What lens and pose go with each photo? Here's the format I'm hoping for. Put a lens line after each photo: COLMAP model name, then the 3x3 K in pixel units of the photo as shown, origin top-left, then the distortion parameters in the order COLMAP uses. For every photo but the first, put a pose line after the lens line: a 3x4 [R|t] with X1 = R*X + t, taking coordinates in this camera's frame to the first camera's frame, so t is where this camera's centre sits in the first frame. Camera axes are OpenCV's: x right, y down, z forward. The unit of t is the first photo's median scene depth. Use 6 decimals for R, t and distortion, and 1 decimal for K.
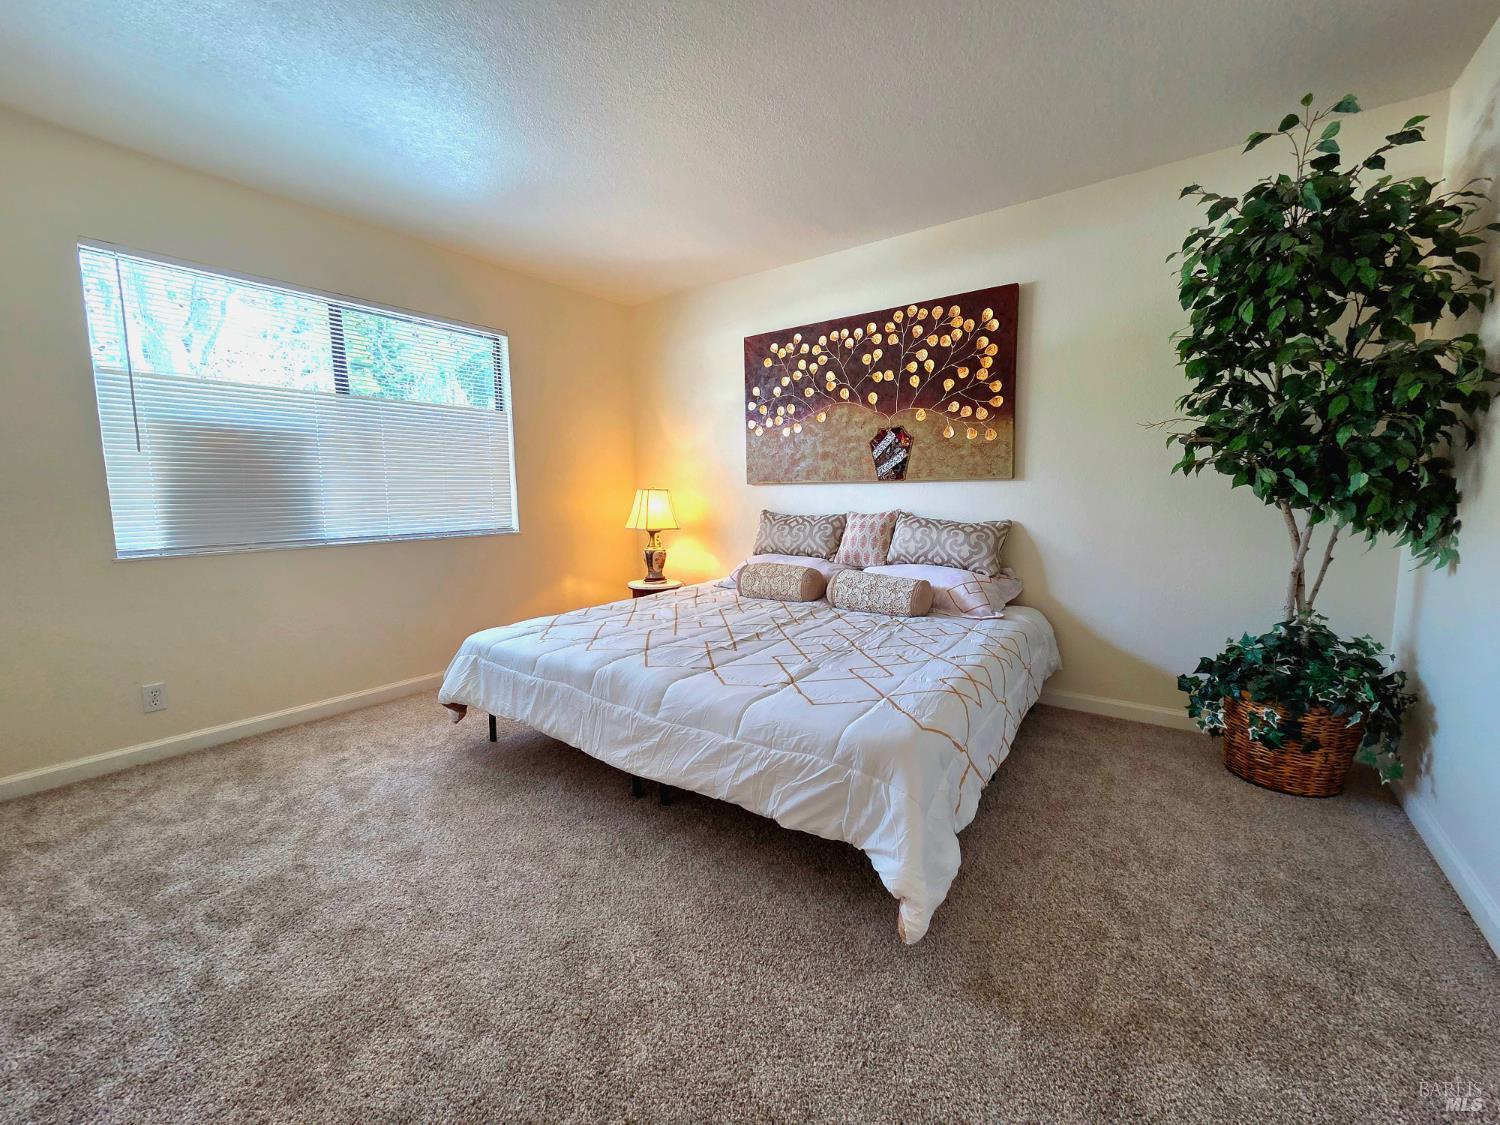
lens RADIAL K [[621.2, 0, 748.0], [0, 621.2, 557.6], [0, 0, 1]] dist [0.008449, -0.000389]
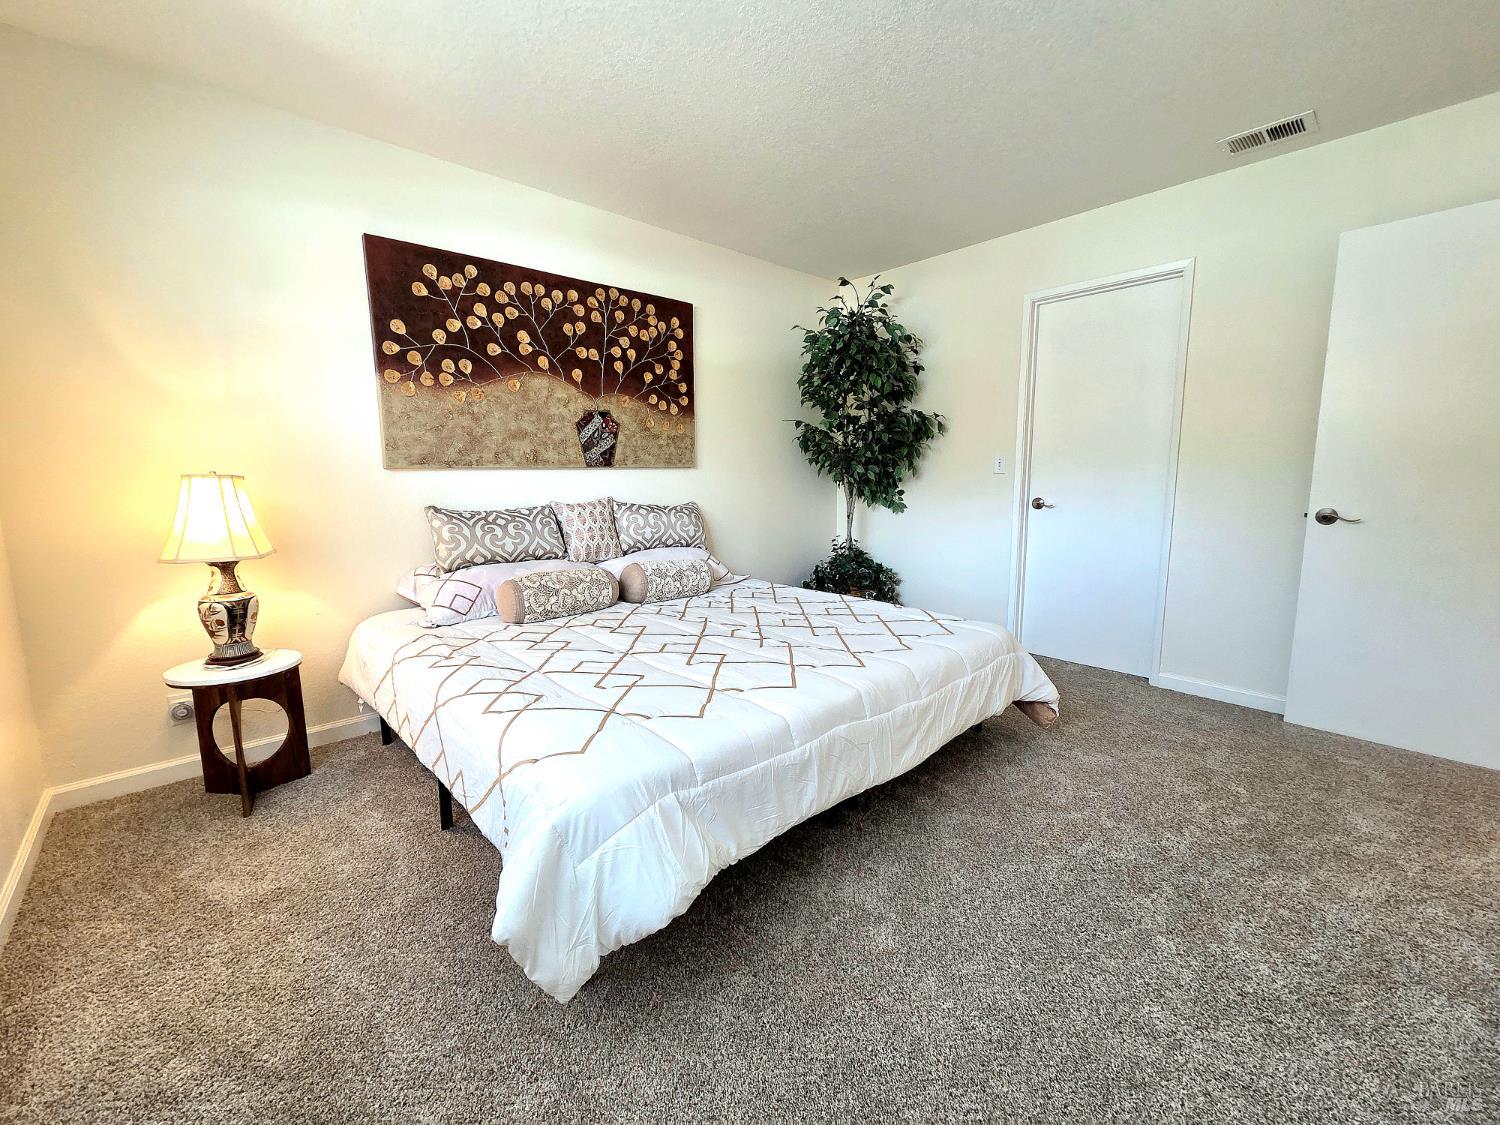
lens RADIAL K [[621.2, 0, 748.0], [0, 621.2, 557.6], [0, 0, 1]] dist [0.008449, -0.000389]
pose [[0.189192, -0.119898, 0.974593, -0.671217], [0.118143, 0.988087, 0.098624, -0.055012], [-0.974807, 0.096483, 0.201103, 0.608666]]
